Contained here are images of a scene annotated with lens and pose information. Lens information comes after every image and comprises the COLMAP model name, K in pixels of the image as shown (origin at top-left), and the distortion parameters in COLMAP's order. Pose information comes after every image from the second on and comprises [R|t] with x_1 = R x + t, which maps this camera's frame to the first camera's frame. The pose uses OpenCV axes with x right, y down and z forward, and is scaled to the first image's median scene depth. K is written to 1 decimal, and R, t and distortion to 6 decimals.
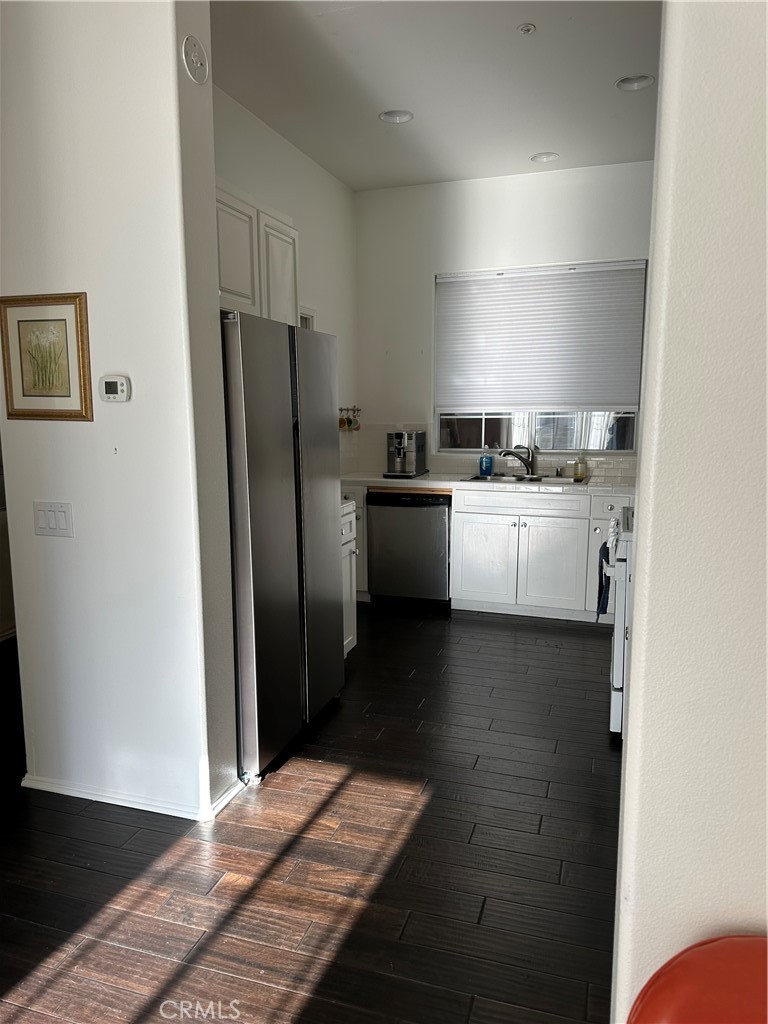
lens RADIAL K [[727.6, 0, 384.0], [0, 727.6, 512.0], [0, 0, 1]] dist [0.101529, -0.114934]
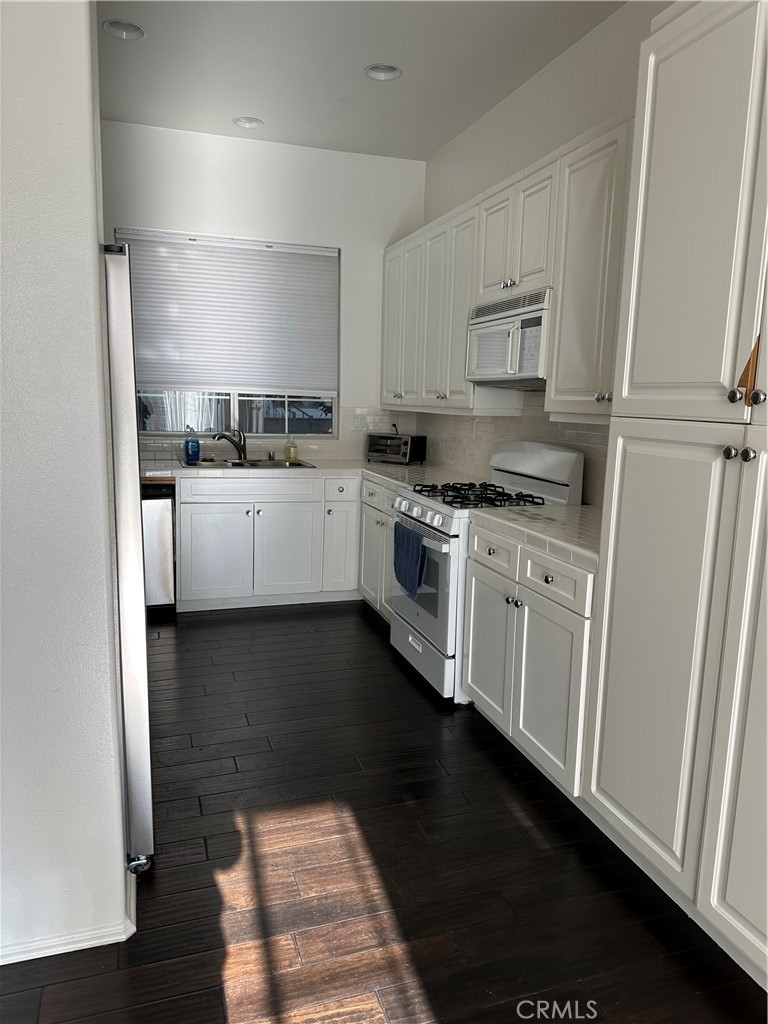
lens RADIAL K [[727.6, 0, 384.0], [0, 727.6, 512.0], [0, 0, 1]] dist [0.101529, -0.114934]
pose [[0.800398, -0.072257, 0.595098, -0.236875], [0.060089, 0.997380, 0.040283, -0.010433], [-0.596450, 0.003517, 0.802643, 0.134522]]
